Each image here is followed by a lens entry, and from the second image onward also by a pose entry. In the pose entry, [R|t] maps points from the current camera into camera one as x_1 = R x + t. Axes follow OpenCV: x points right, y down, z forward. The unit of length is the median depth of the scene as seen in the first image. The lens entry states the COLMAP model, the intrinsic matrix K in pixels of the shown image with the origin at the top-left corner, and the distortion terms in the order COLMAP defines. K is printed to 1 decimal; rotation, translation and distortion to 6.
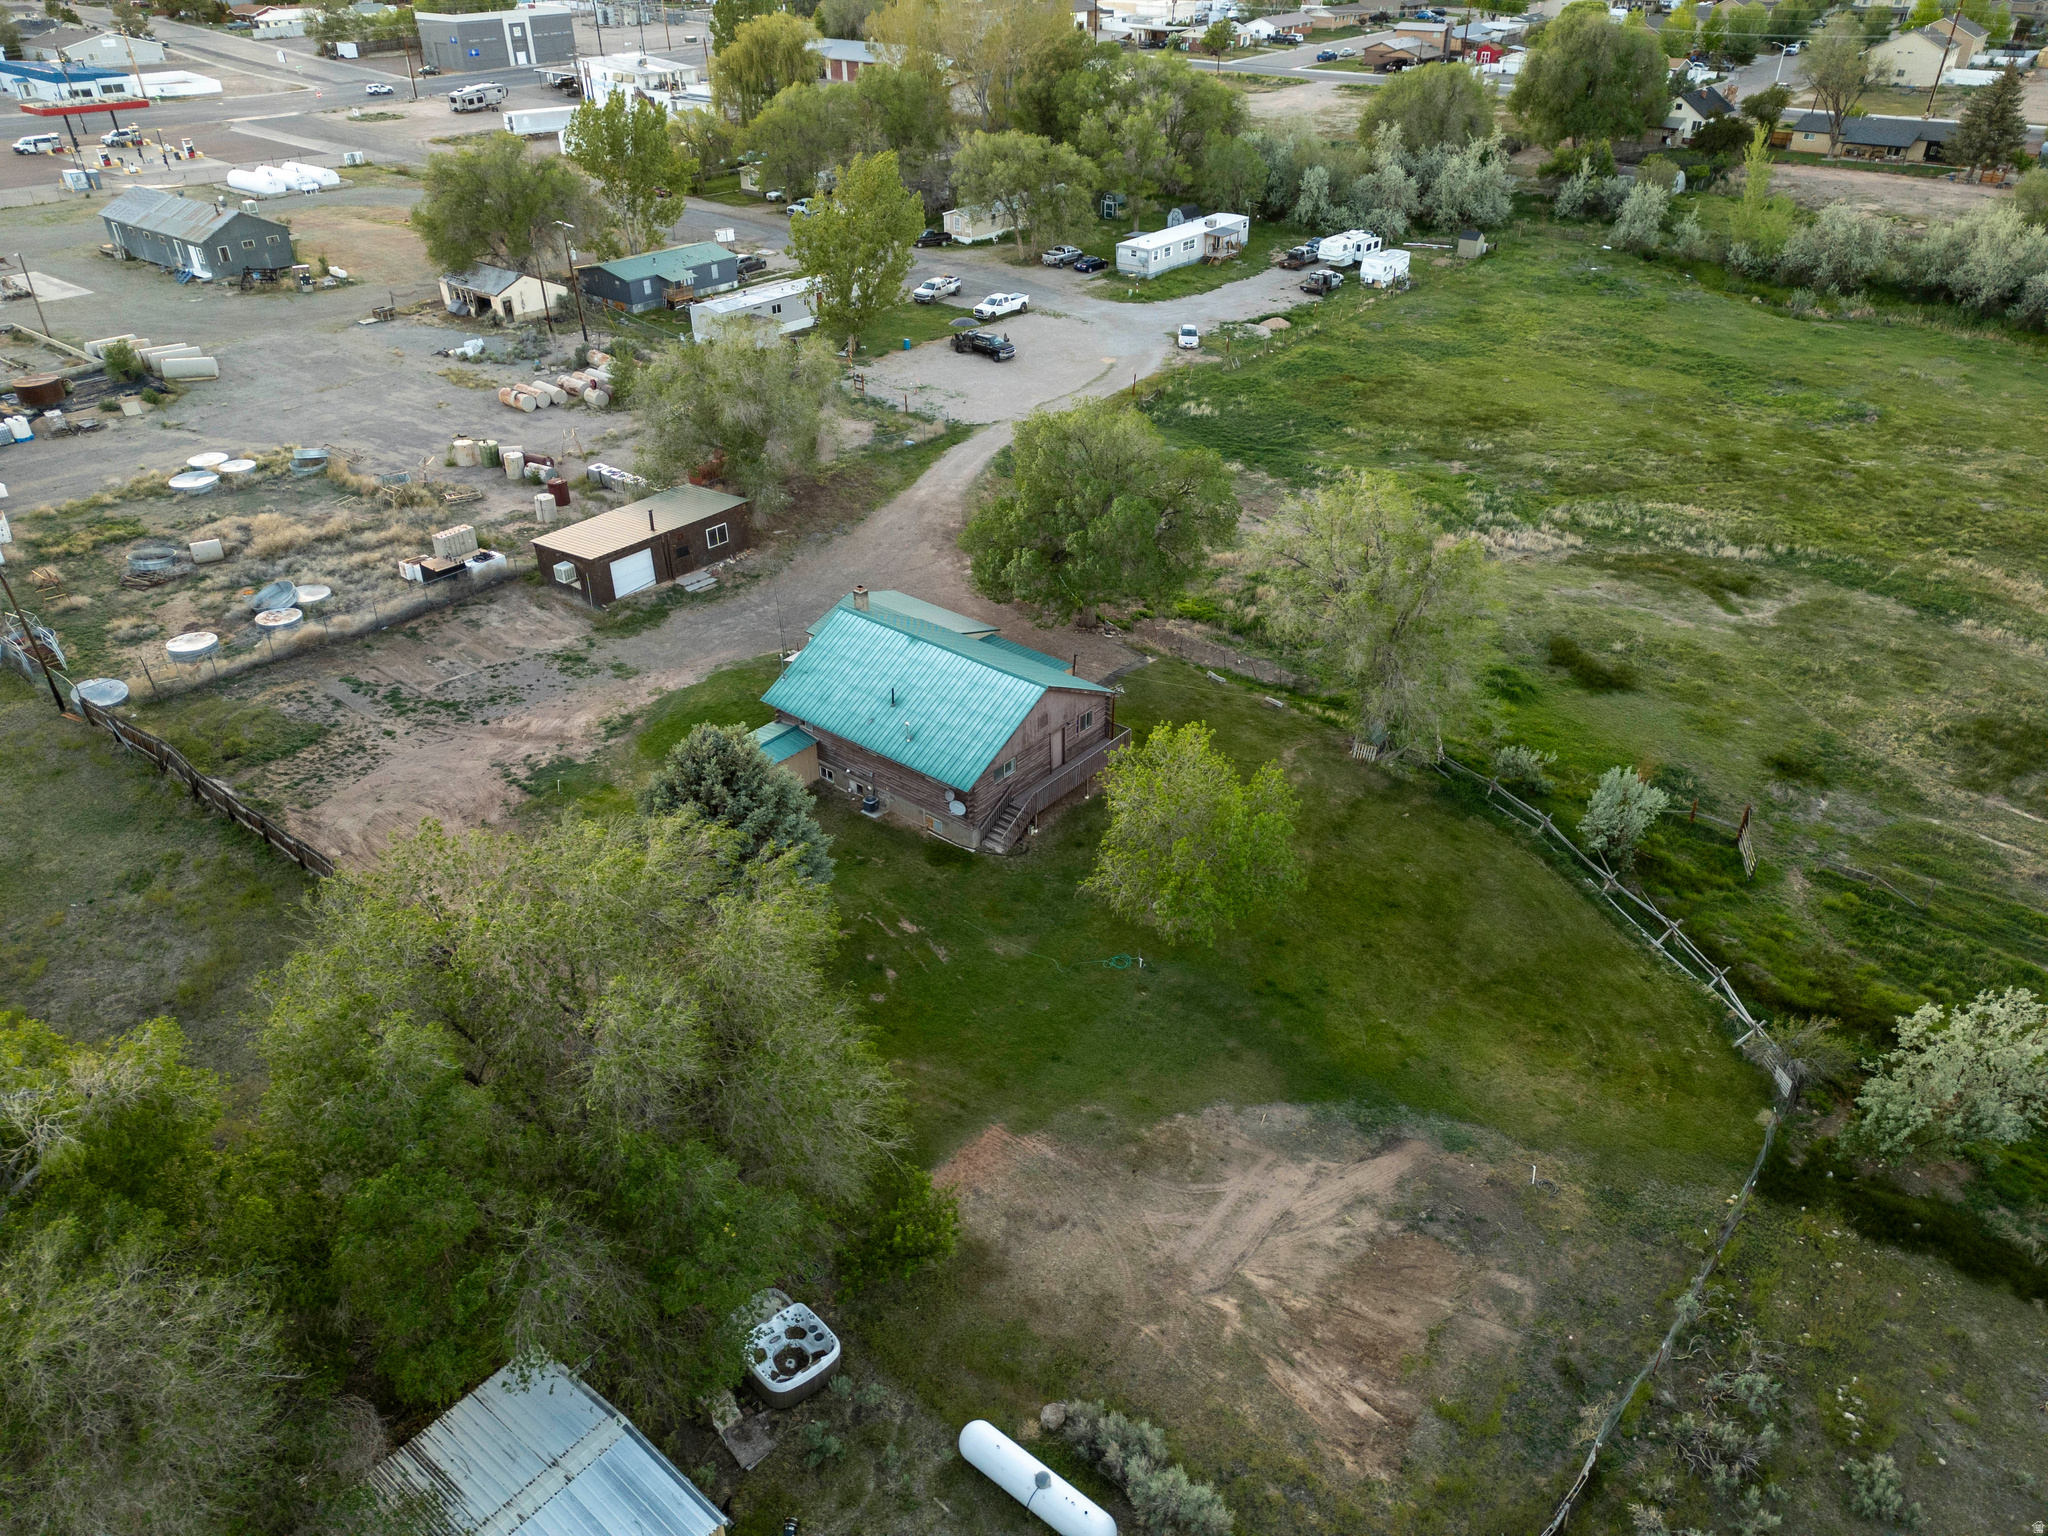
lens RADIAL K [[1436.3, 0, 1027.3], [0, 1436.3, 763.2], [0, 0, 1]] dist [0.081713, -0.080941]
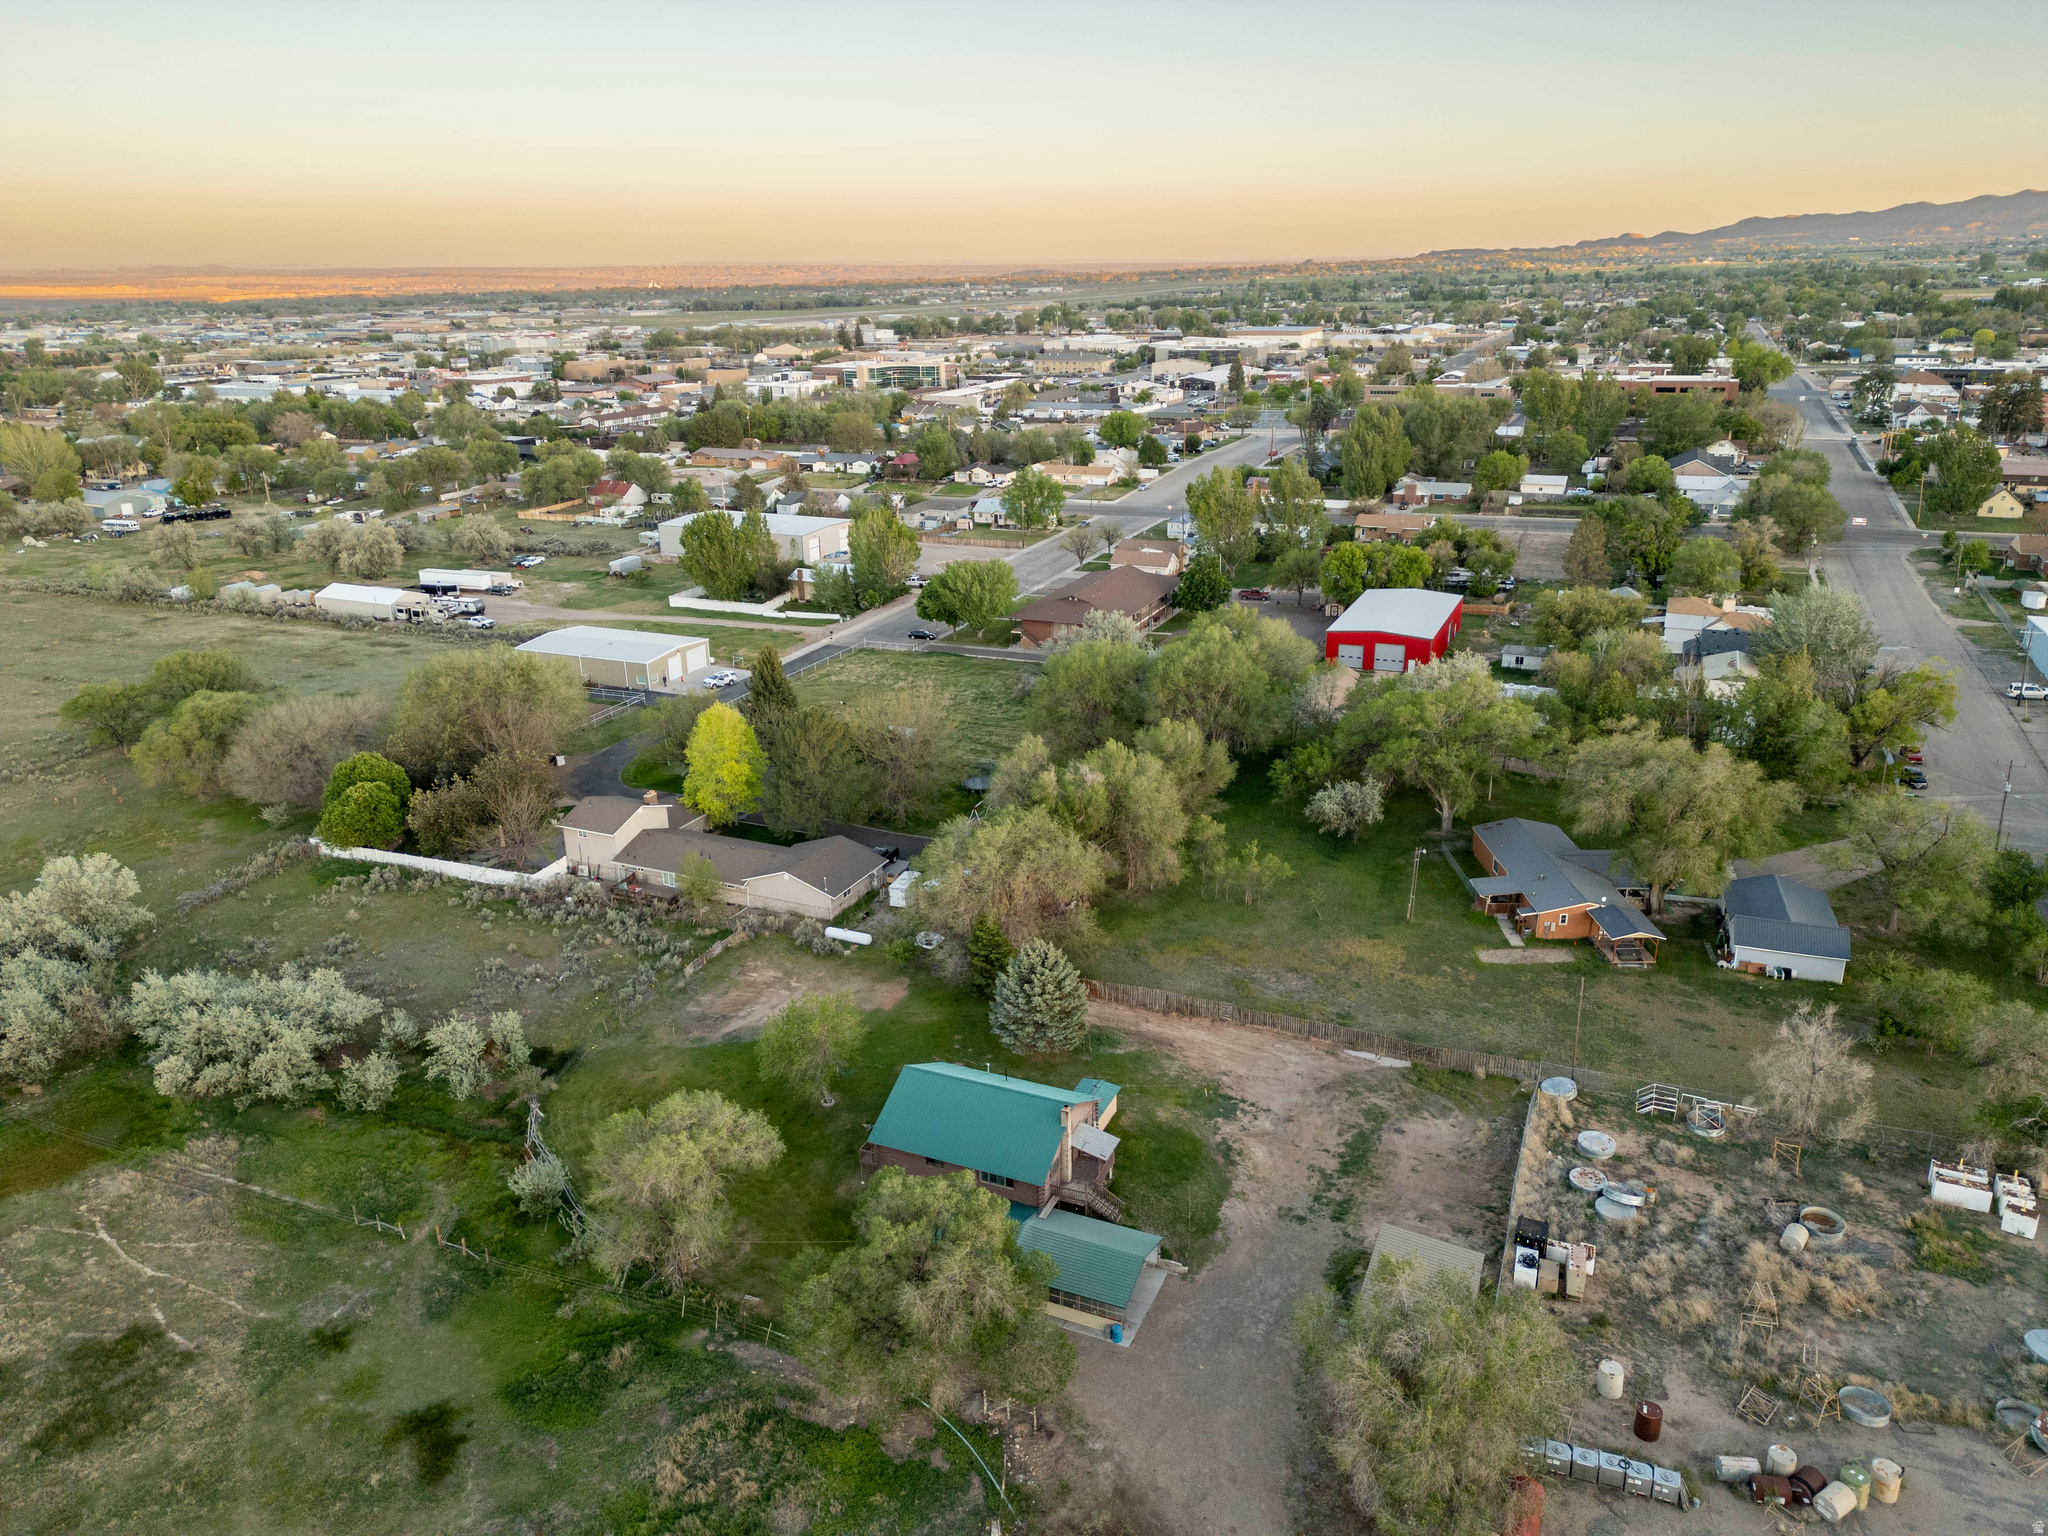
lens RADIAL K [[1436.3, 0, 1027.3], [0, 1436.3, 763.2], [0, 0, 1]] dist [0.081713, -0.080941]
pose [[-0.963162, 0.109932, -0.245426, 0.136800], [-0.120284, 0.640141, 0.758783, -0.857657], [0.240522, 0.760352, -0.603336, 0.989158]]
